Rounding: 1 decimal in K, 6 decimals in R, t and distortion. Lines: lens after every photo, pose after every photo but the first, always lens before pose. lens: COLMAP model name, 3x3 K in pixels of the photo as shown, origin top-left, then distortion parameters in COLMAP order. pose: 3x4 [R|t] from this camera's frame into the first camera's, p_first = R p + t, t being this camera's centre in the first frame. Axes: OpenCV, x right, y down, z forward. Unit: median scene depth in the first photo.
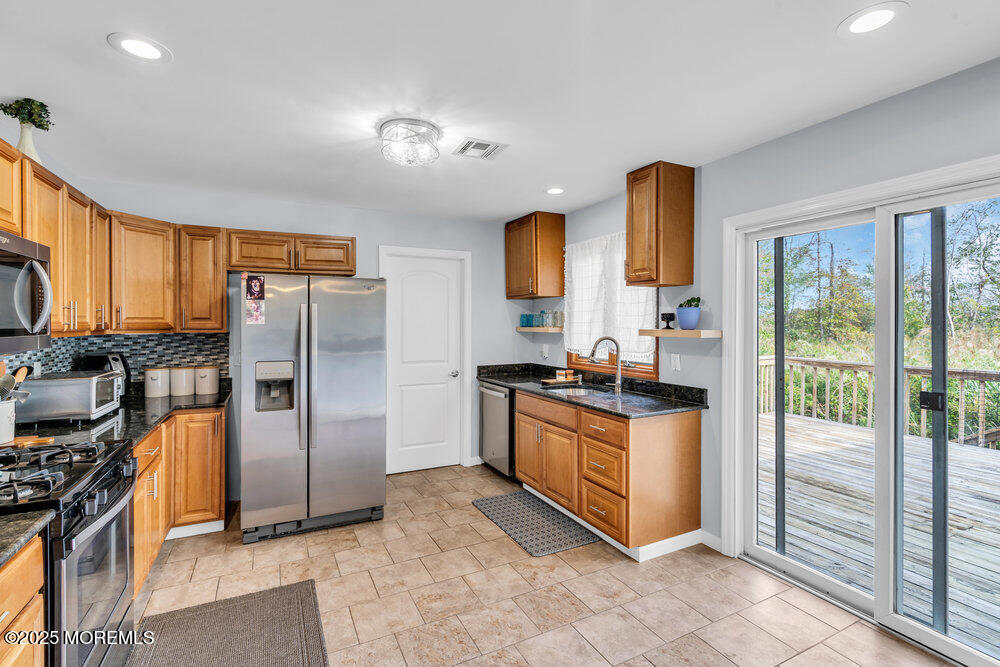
lens RADIAL K [[455.6, 0, 498.3], [0, 455.6, 326.2], [0, 0, 1]] dist [-0.004292, 0.000952]
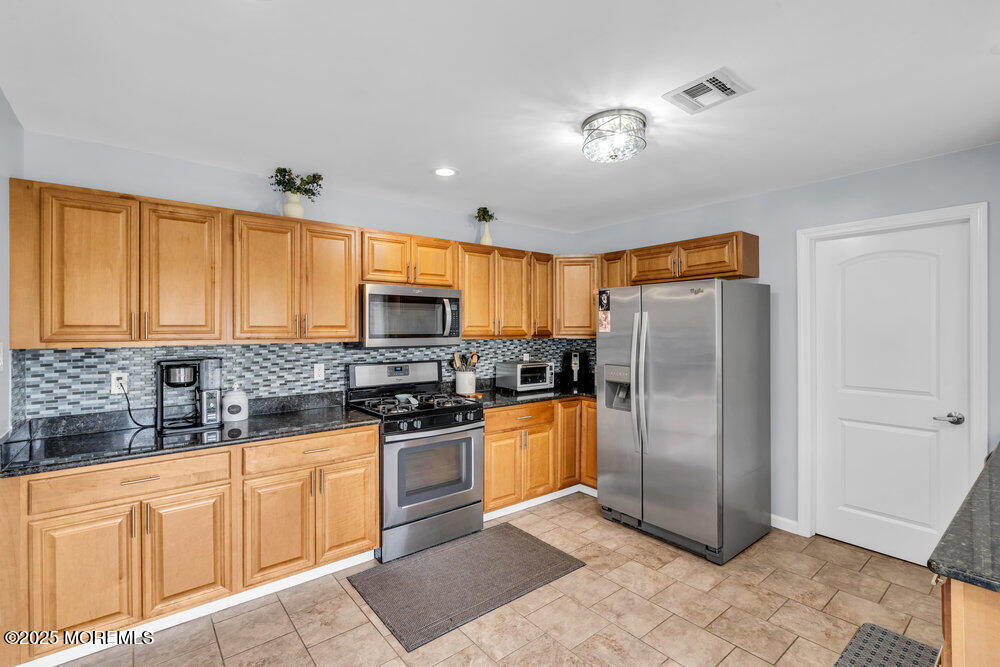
lens RADIAL K [[455.6, 0, 496.3], [0, 455.6, 328.1], [0, 0, 1]] dist [-0.004292, 0.000952]
pose [[0.212648, 0.000643, -0.977129, 0.502690], [-0.005379, 0.999985, -0.000512, -0.011034], [0.977114, 0.005365, 0.212649, 0.442058]]
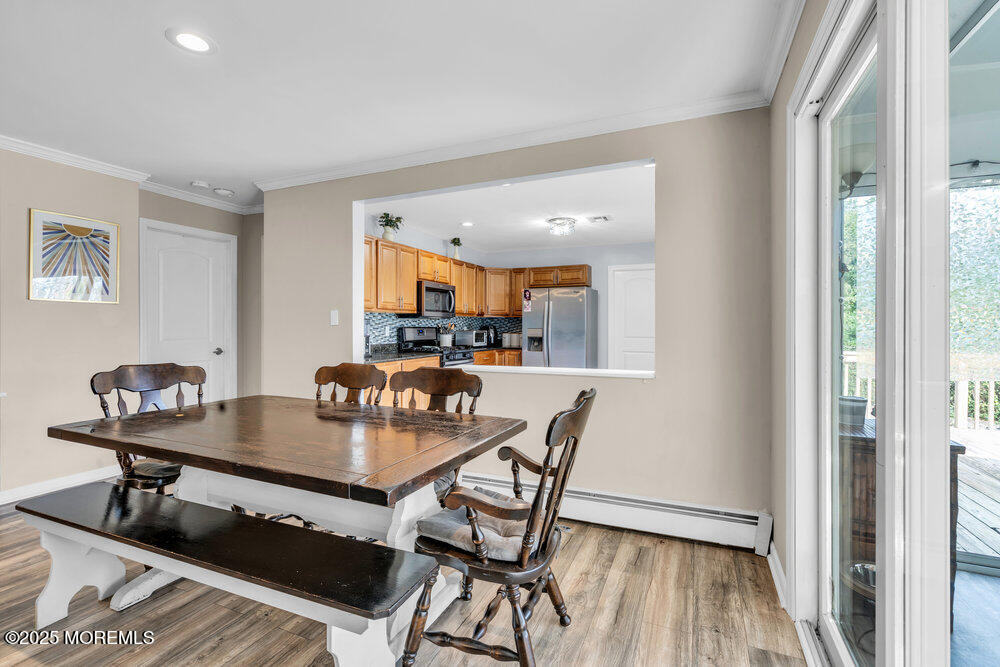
lens RADIAL K [[455.6, 0, 500.2], [0, 455.6, 326.6], [0, 0, 1]] dist [-0.004292, 0.000952]
pose [[0.643489, 0.003332, -0.765448, 1.001409], [-0.008693, 0.999958, -0.002954, 0.071381], [0.765406, 0.008555, 0.643490, -0.494145]]
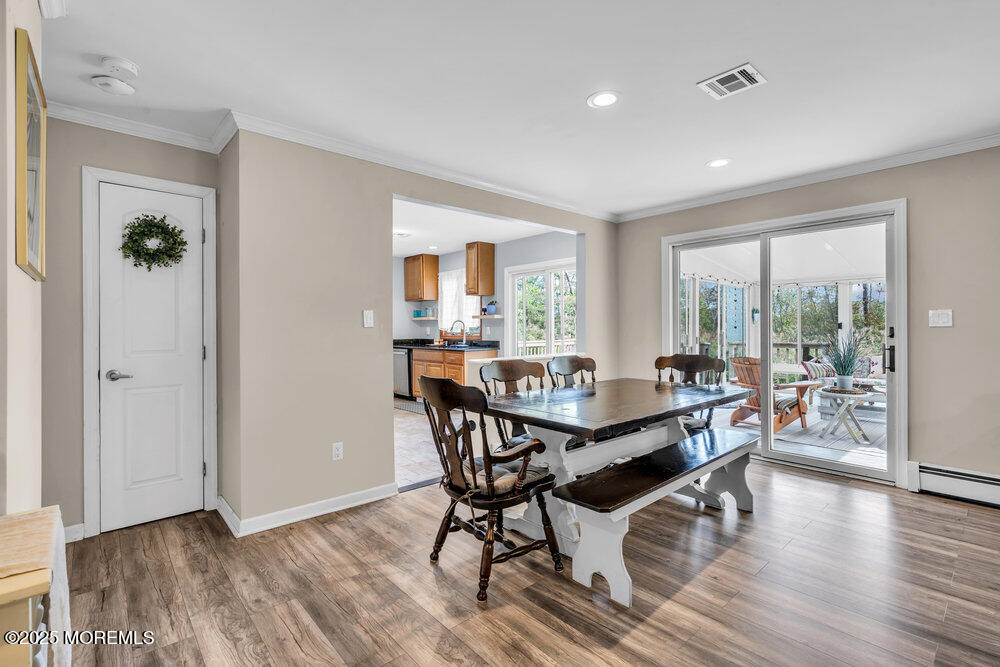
lens RADIAL K [[455.6, 0, 496.2], [0, 455.6, 327.7], [0, 0, 1]] dist [-0.004292, 0.000952]
pose [[0.967730, -0.005188, 0.251935, -0.124232], [0.006707, 0.999964, -0.005168, 0.076339], [-0.251899, 0.006691, 0.967730, -1.123330]]
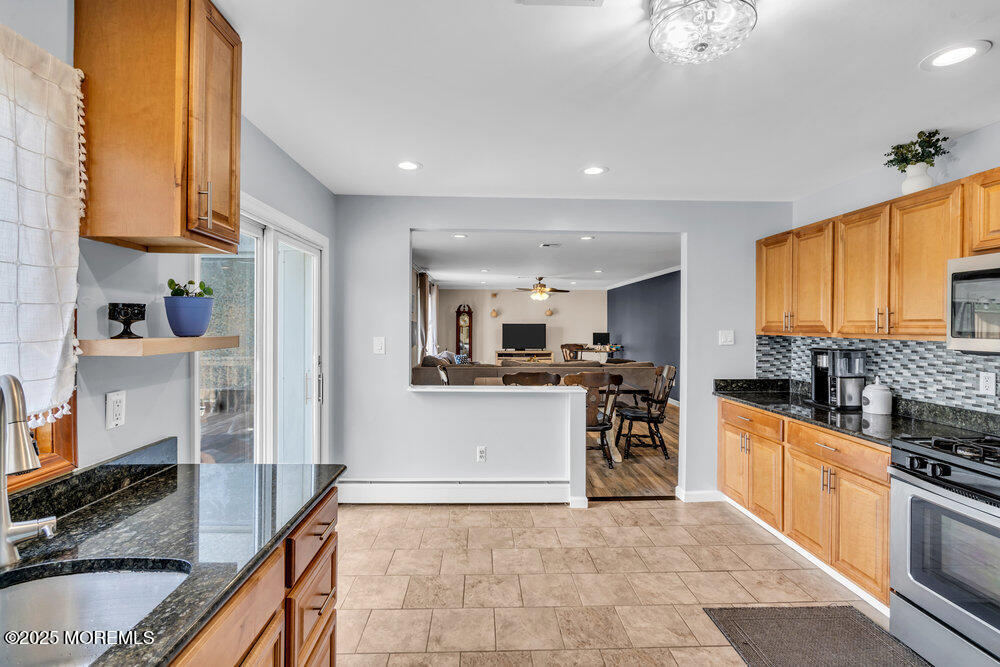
lens RADIAL K [[455.6, 0, 492.5], [0, 455.6, 325.9], [0, 0, 1]] dist [-0.004292, 0.000952]
pose [[-0.907400, -0.003449, 0.420255, -0.152236], [-0.000153, 0.999969, 0.007878, -0.009578], [-0.420269, 0.007084, -0.907372, 1.258276]]
